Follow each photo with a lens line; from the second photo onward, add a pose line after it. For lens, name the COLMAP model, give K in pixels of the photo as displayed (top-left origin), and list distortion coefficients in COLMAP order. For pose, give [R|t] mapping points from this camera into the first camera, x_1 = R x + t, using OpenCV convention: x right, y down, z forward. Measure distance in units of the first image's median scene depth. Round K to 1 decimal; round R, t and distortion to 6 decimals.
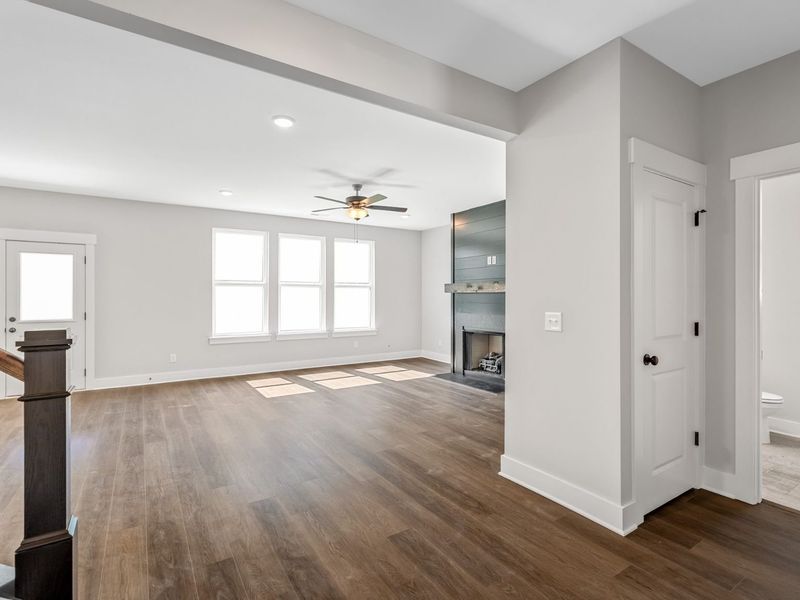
lens RADIAL K [[406.5, 0, 401.7], [0, 406.5, 298.1], [0, 0, 1]] dist [0.001382, -0.000733]
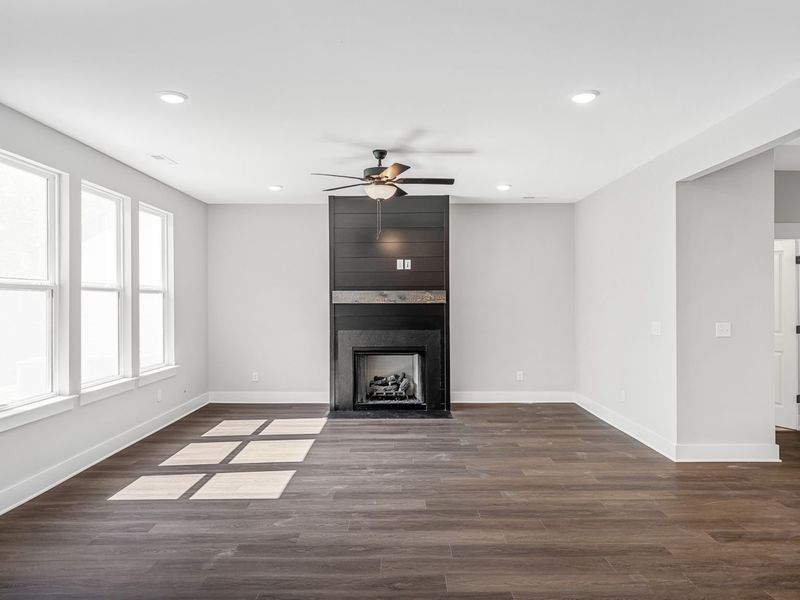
lens RADIAL K [[571.1, 0, 404.7], [0, 571.1, 297.7], [0, 0, 1]] dist [0.003767, 0.001309]
pose [[0.533247, 0.001610, 0.845958, -1.022619], [0.003858, 0.999983, -0.004336, -0.026173], [-0.845951, 0.005576, 0.533231, 0.498223]]
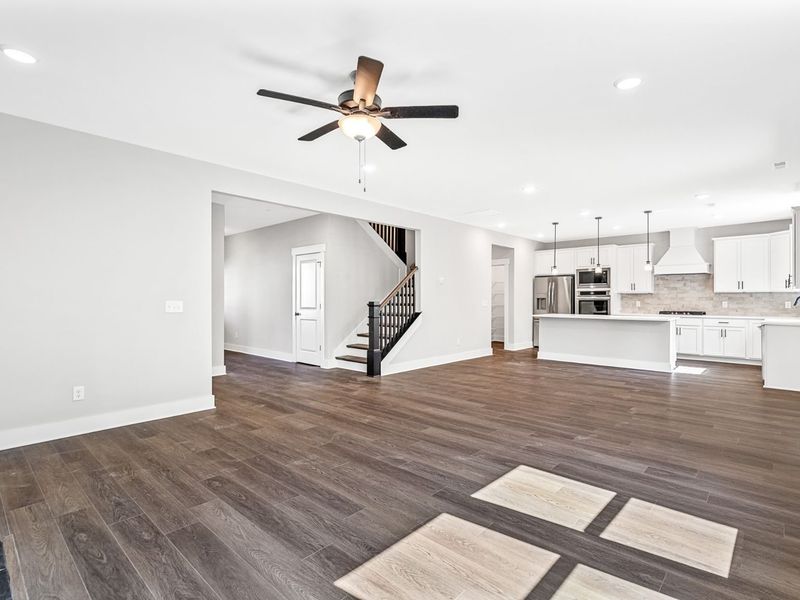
lens RADIAL K [[406.9, 0, 400.0], [0, 406.9, 300.0], [0, 0, 1]] dist [-0.000850, -0.000465]
pose [[-0.969680, 0.001040, -0.244374, -0.037821], [-0.000119, 0.999989, 0.004727, 0.013099], [0.244377, 0.004613, -0.969669, 1.703783]]
